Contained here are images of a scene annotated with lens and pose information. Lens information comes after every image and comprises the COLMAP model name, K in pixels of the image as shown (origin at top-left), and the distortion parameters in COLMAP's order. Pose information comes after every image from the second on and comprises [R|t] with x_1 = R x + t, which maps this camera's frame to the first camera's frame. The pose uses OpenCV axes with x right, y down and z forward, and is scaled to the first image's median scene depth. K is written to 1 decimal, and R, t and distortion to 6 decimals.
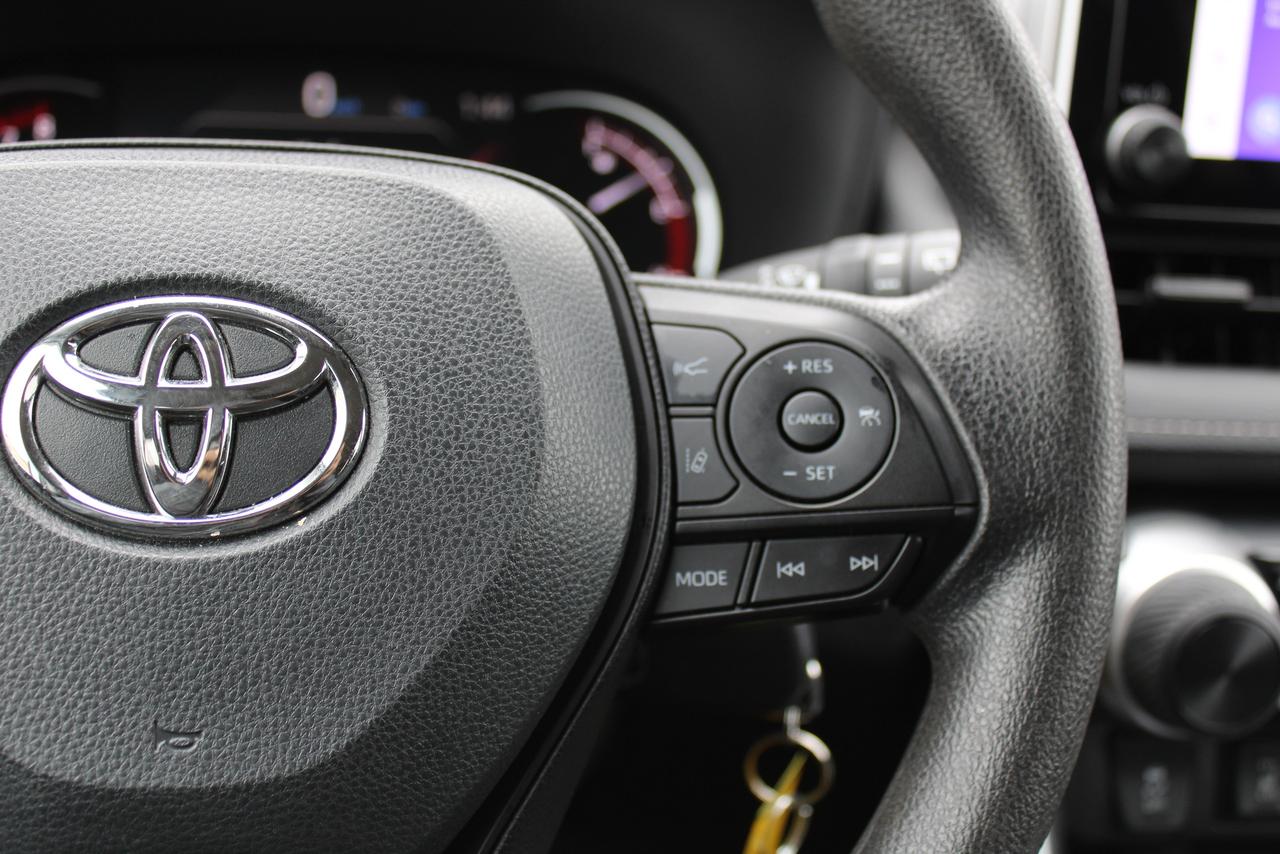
lens RADIAL K [[1682.0, 0, 640.0], [0, 1682.0, 427.0], [0, 0, 1]] dist [-0.055283, 0.128424]
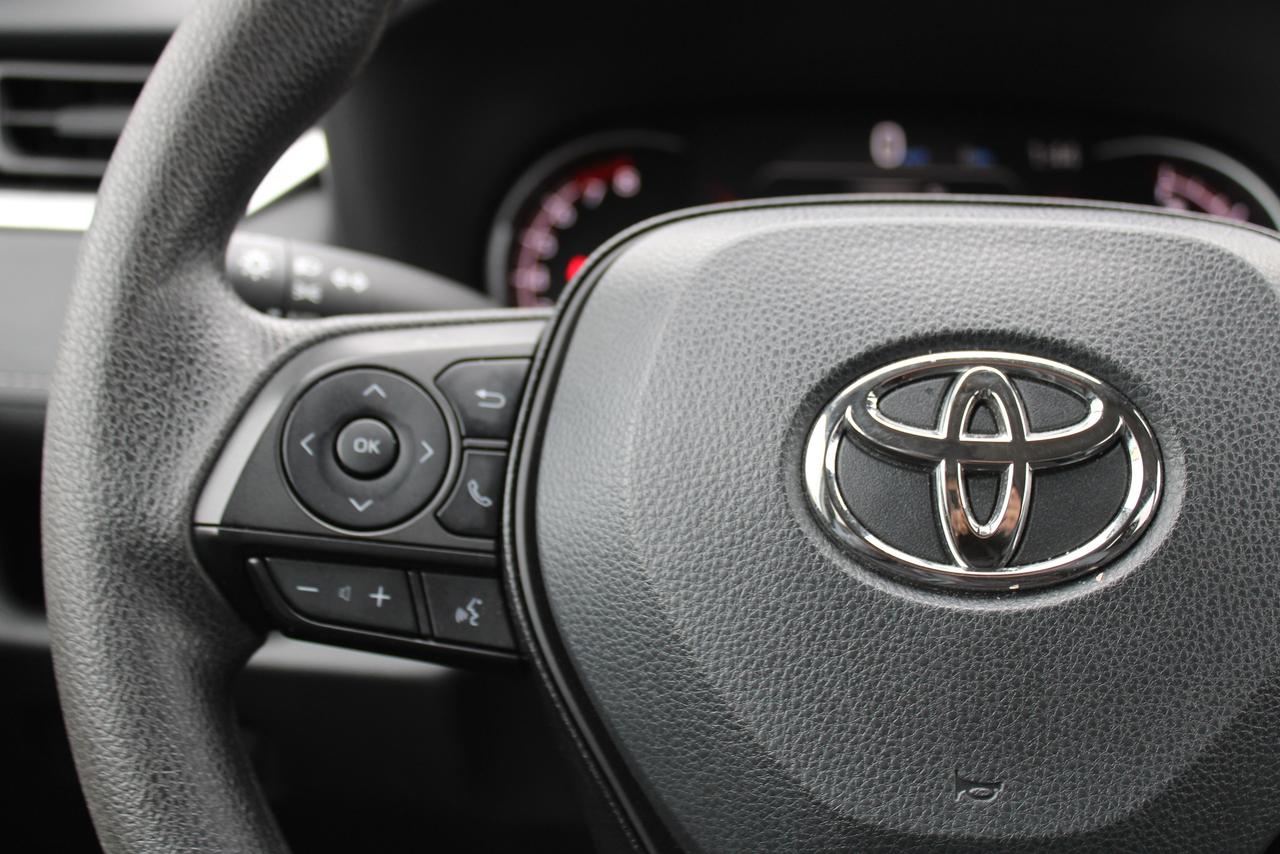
lens RADIAL K [[1682.0, 0, 640.0], [0, 1682.0, 427.0], [0, 0, 1]] dist [-0.055283, 0.128424]
pose [[0.981206, 0.015651, -0.192327, -0.275460], [-0.020112, 0.999572, -0.021267, -0.006397], [0.191911, 0.024736, 0.981100, -0.035943]]
